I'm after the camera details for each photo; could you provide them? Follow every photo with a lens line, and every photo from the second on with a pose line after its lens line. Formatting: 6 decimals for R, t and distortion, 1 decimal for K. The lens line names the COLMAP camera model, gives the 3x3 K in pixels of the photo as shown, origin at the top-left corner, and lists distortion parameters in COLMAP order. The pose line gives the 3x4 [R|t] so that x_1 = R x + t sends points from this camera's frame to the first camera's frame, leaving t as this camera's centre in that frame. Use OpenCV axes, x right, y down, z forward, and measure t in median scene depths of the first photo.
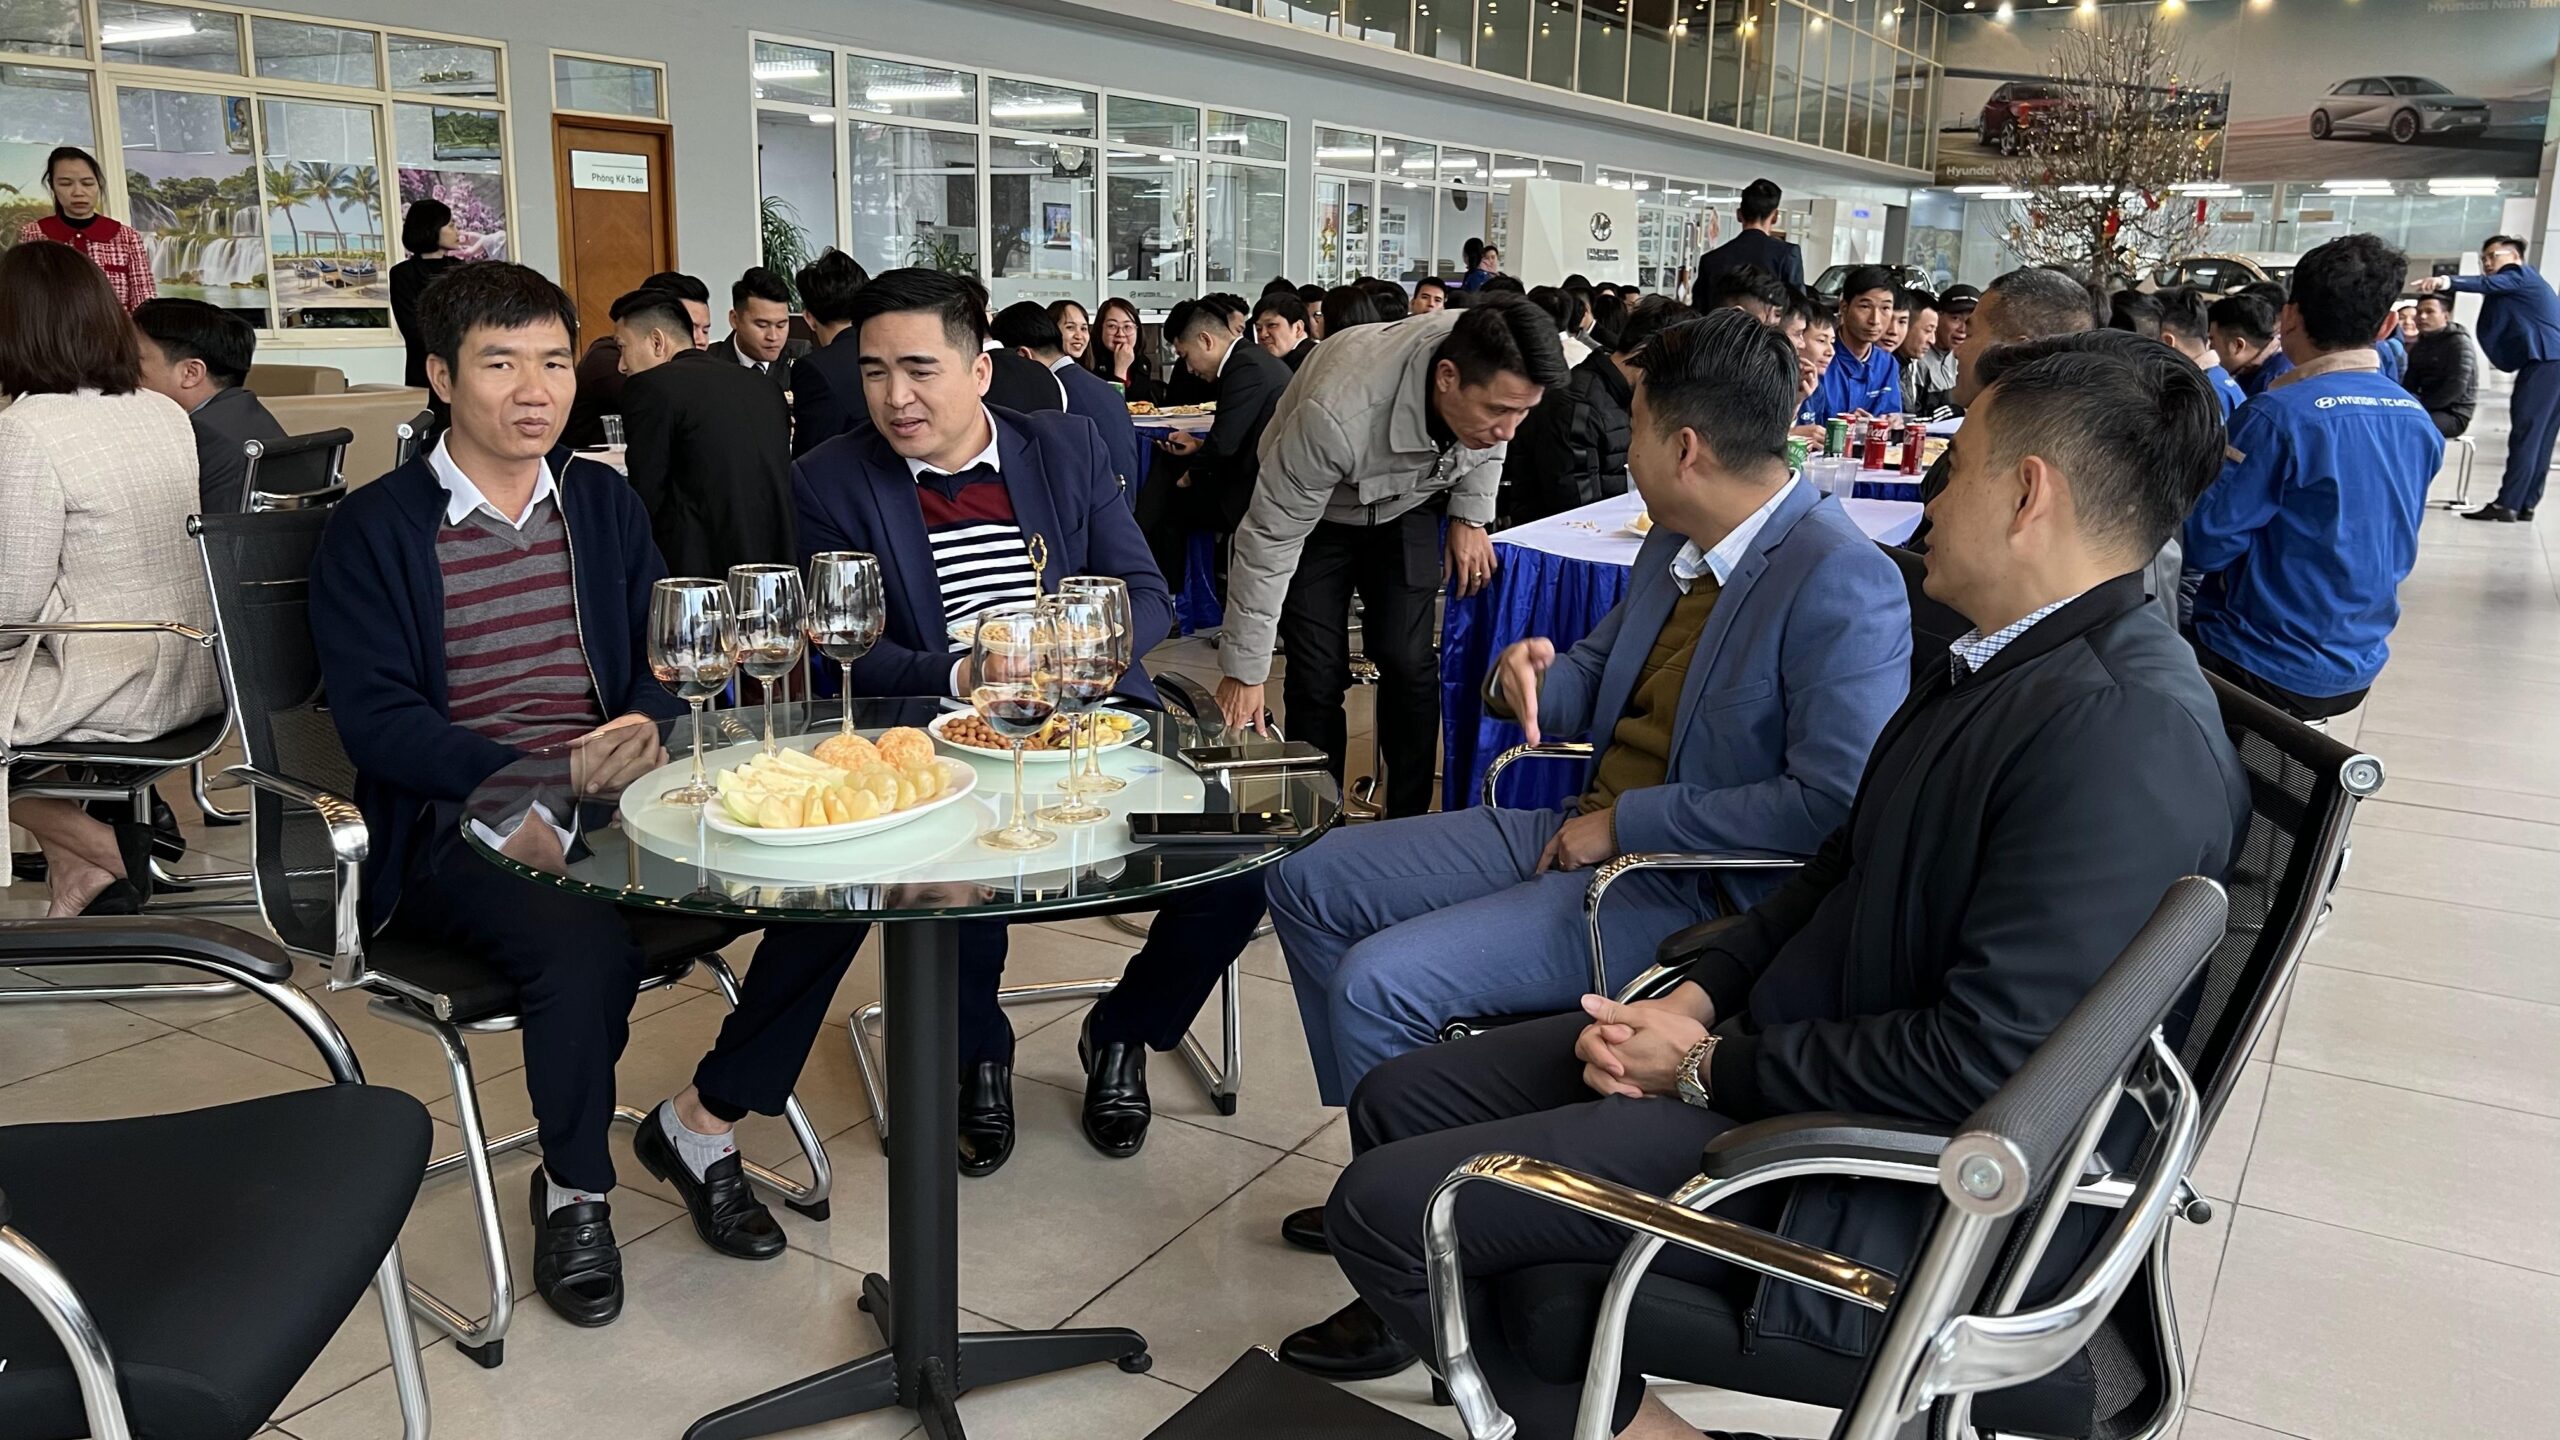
lens RADIAL K [[1887.5, 0, 1274.9], [0, 1887.5, 721.6], [0, 0, 1]] dist [0.050502, -0.061560]
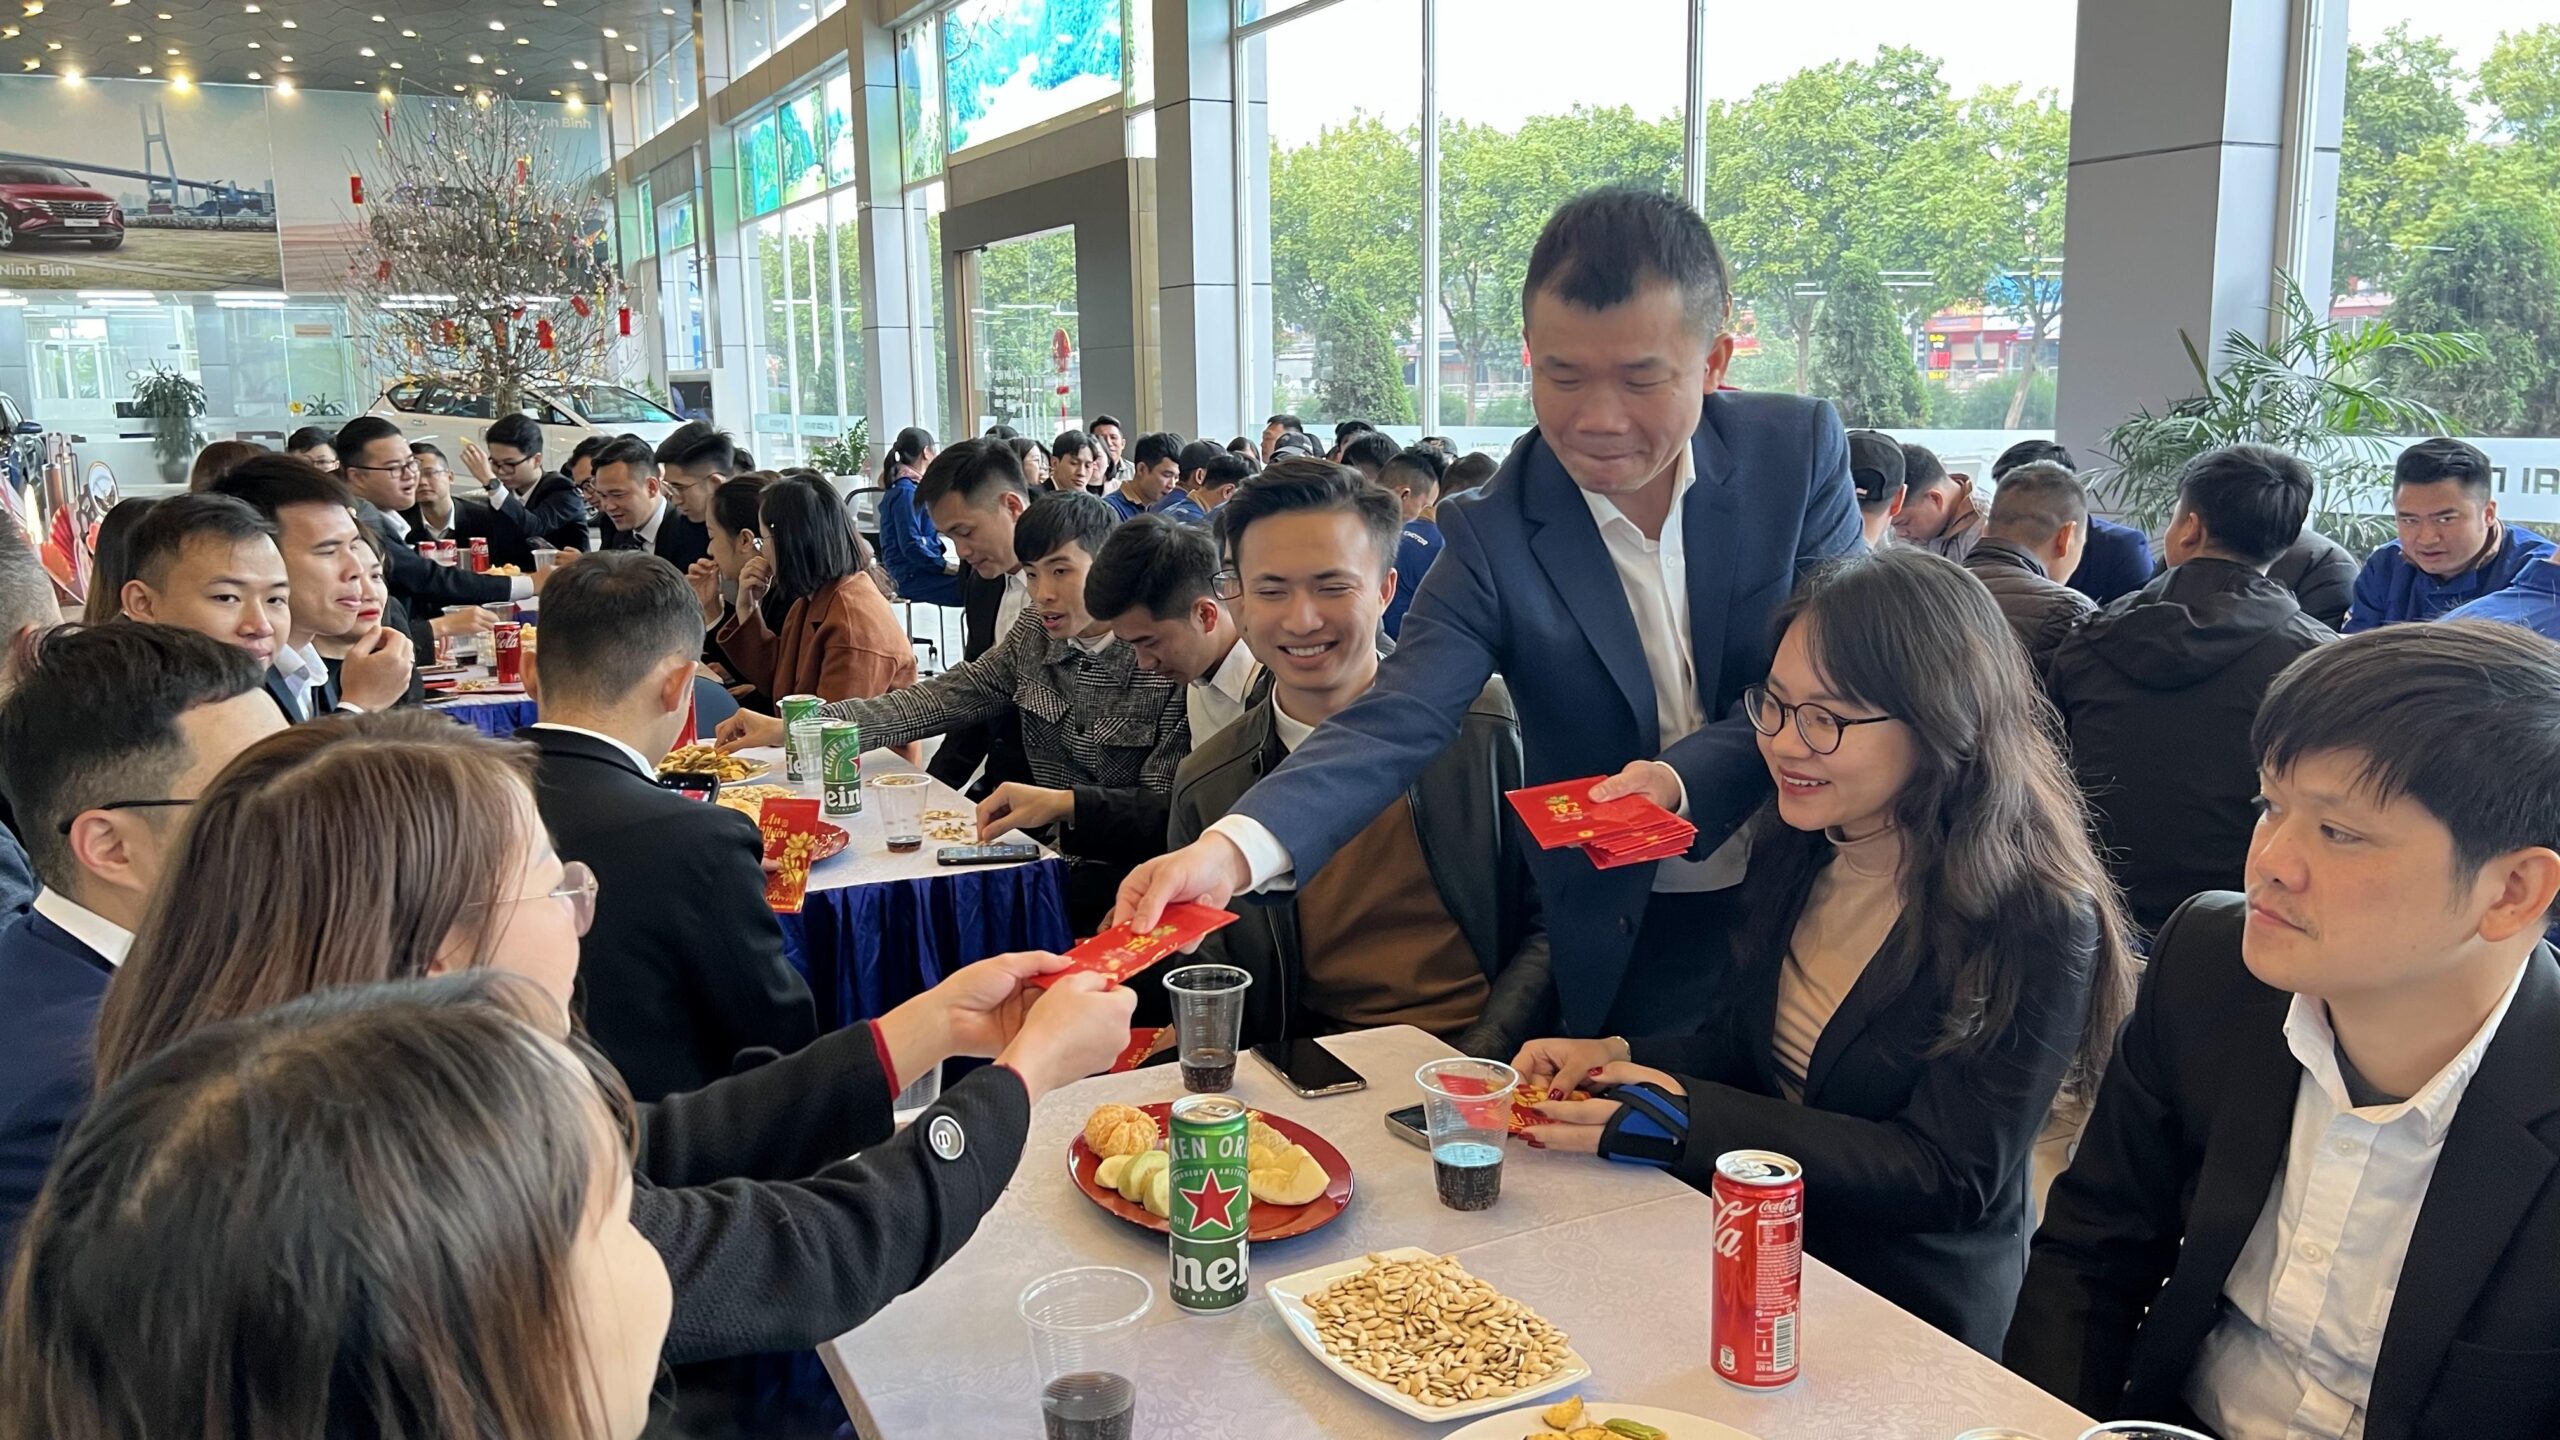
lens RADIAL K [[1887.5, 0, 1264.0], [0, 1887.5, 706.8], [0, 0, 1]] dist [0.050502, -0.061560]
pose [[0.519183, -0.160432, 0.839470, -0.039590], [0.213742, 0.975385, 0.054215, -0.049210], [-0.827504, 0.151282, 0.540694, 0.185860]]
